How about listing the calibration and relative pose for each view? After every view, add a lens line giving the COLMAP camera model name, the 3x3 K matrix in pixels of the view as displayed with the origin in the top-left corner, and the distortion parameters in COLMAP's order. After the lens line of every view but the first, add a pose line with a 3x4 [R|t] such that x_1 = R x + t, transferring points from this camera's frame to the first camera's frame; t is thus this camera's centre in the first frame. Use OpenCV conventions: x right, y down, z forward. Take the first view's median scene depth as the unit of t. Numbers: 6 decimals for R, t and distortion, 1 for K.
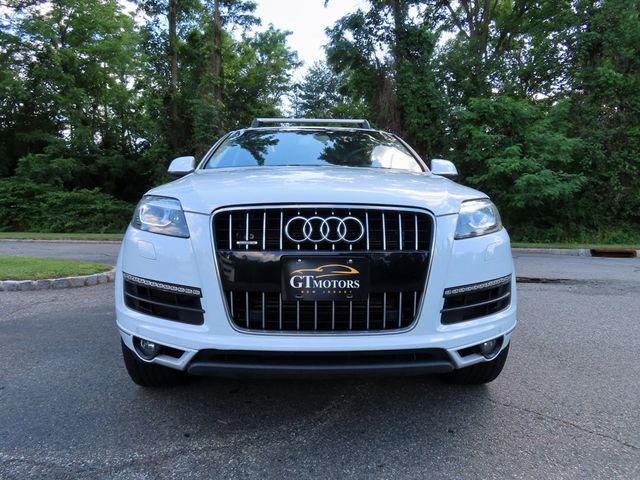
lens RADIAL K [[456.6, 0, 320.2], [0, 456.6, 243.5], [0, 0, 1]] dist [-0.014620, 0.011157]
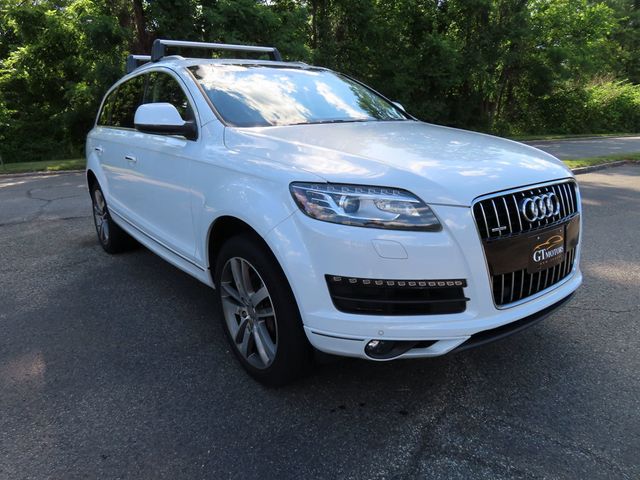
lens RADIAL K [[456.6, 0, 319.0], [0, 456.6, 239.4], [0, 0, 1]] dist [-0.014620, 0.011157]
pose [[0.824394, -0.172175, 0.539194, -0.853214], [0.062556, 0.974492, 0.215529, -0.183524], [-0.562549, -0.143951, 0.814136, 0.285392]]
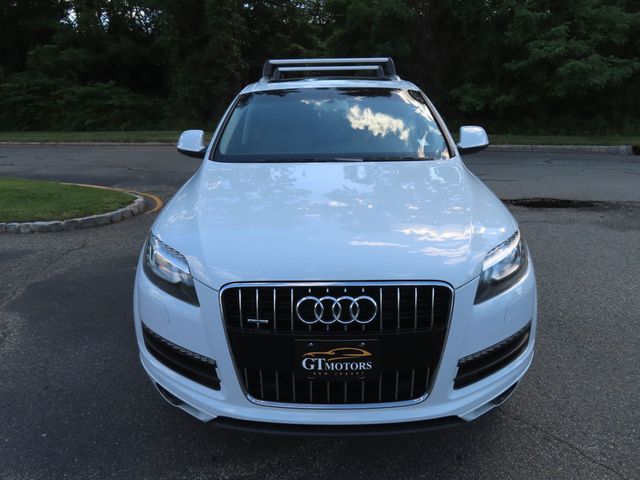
lens RADIAL K [[456.6, 0, 319.3], [0, 456.6, 243.8], [0, 0, 1]] dist [-0.014620, 0.011157]
pose [[0.998371, -0.004697, -0.056863, 0.022541], [0.019149, 0.966384, 0.256389, -0.323243], [0.053747, -0.257061, 0.964900, 0.078876]]
